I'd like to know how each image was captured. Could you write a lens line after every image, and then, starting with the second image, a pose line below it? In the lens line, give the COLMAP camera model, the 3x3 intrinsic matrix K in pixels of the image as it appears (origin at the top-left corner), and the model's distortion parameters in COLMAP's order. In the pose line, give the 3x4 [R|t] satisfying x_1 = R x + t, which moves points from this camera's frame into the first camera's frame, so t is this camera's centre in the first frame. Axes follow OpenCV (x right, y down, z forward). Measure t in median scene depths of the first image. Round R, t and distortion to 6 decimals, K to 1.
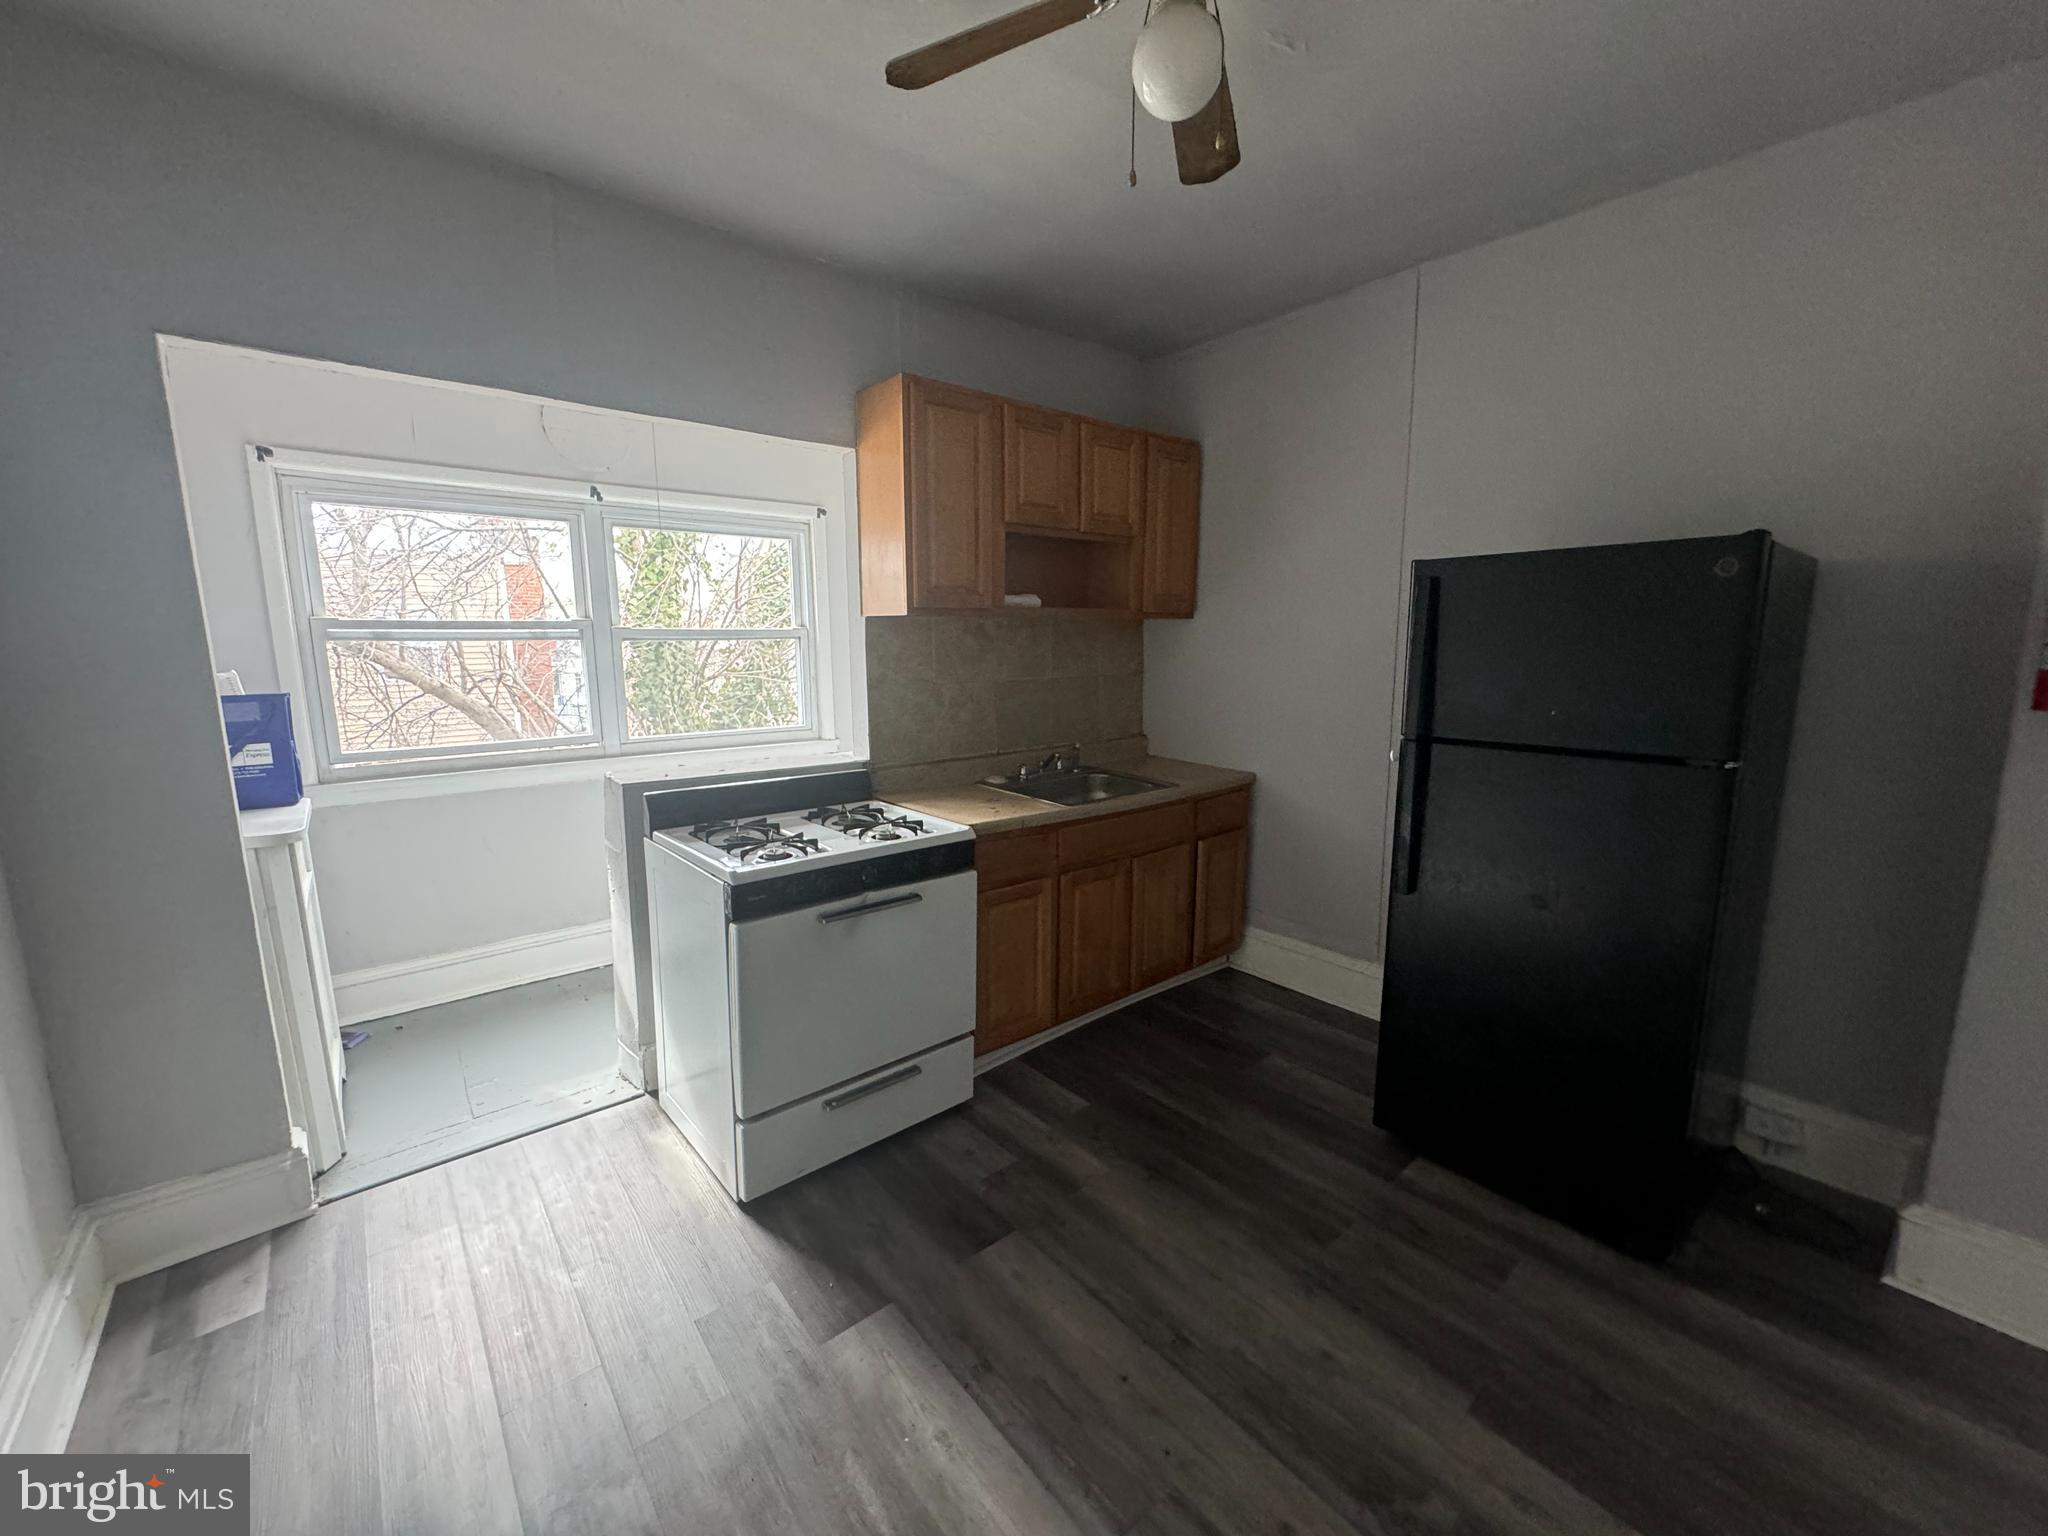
lens RADIAL K [[815.3, 0, 1024.0], [0, 815.3, 768.0], [0, 0, 1]] dist [-0.002560, -0.000092]
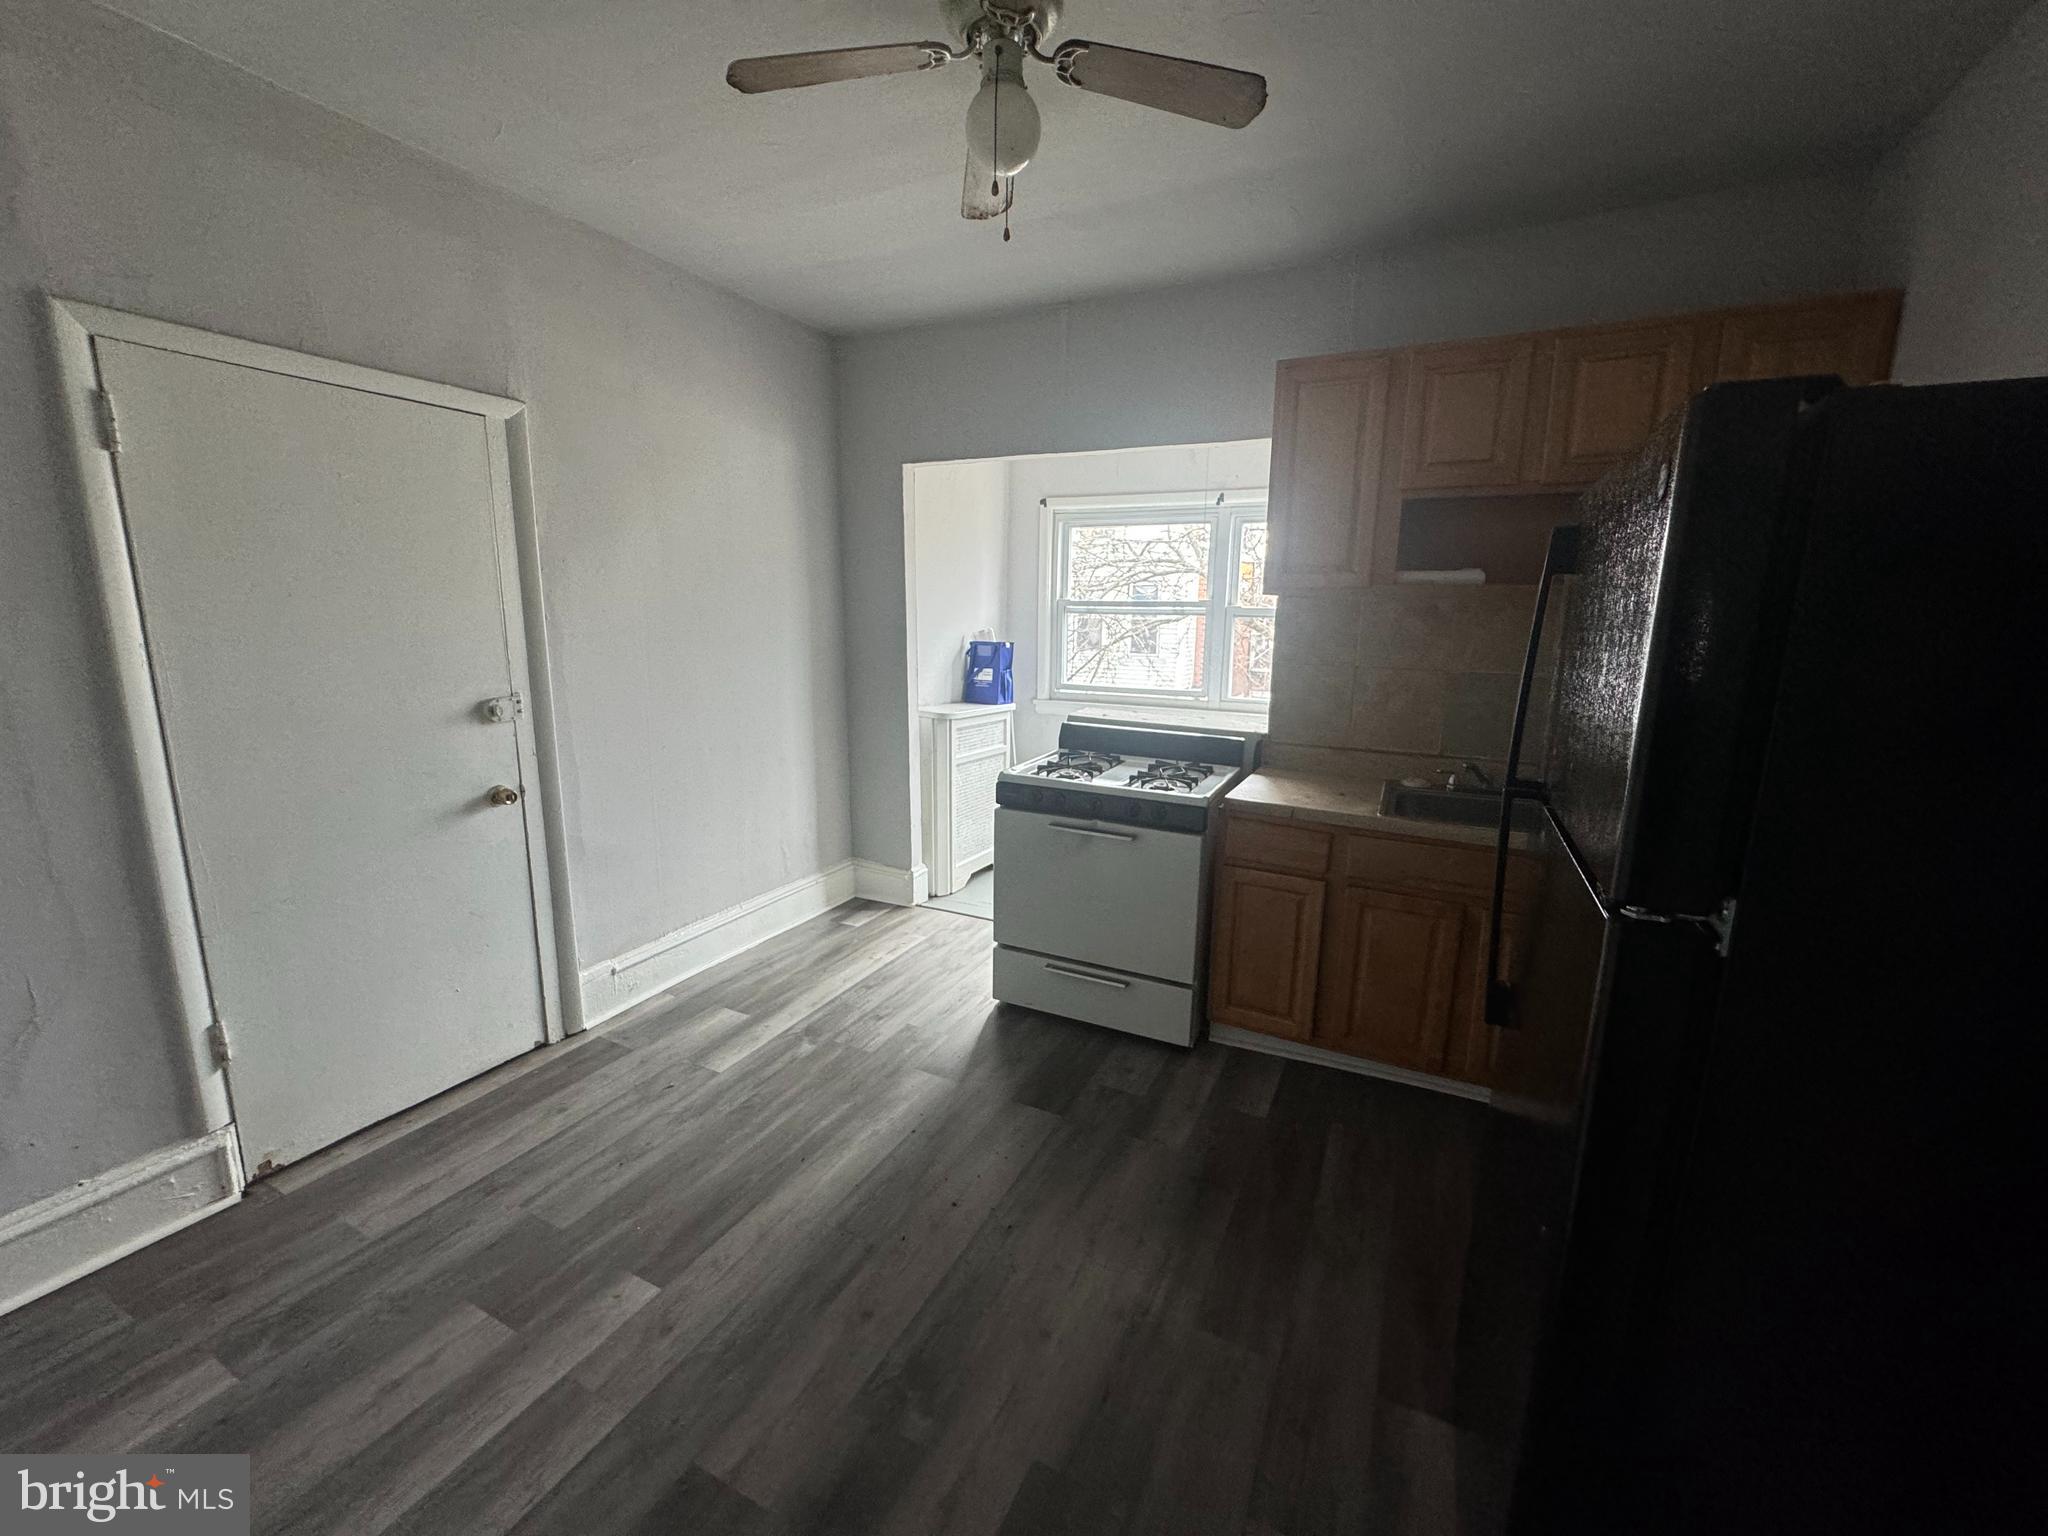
lens RADIAL K [[815.3, 0, 1024.0], [0, 815.3, 768.0], [0, 0, 1]] dist [-0.002560, -0.000092]
pose [[0.394520, 0.183185, -0.900443, 0.779928], [-0.163707, 0.978262, 0.127290, -0.057937], [0.904187, 0.097191, 0.415933, 0.336583]]
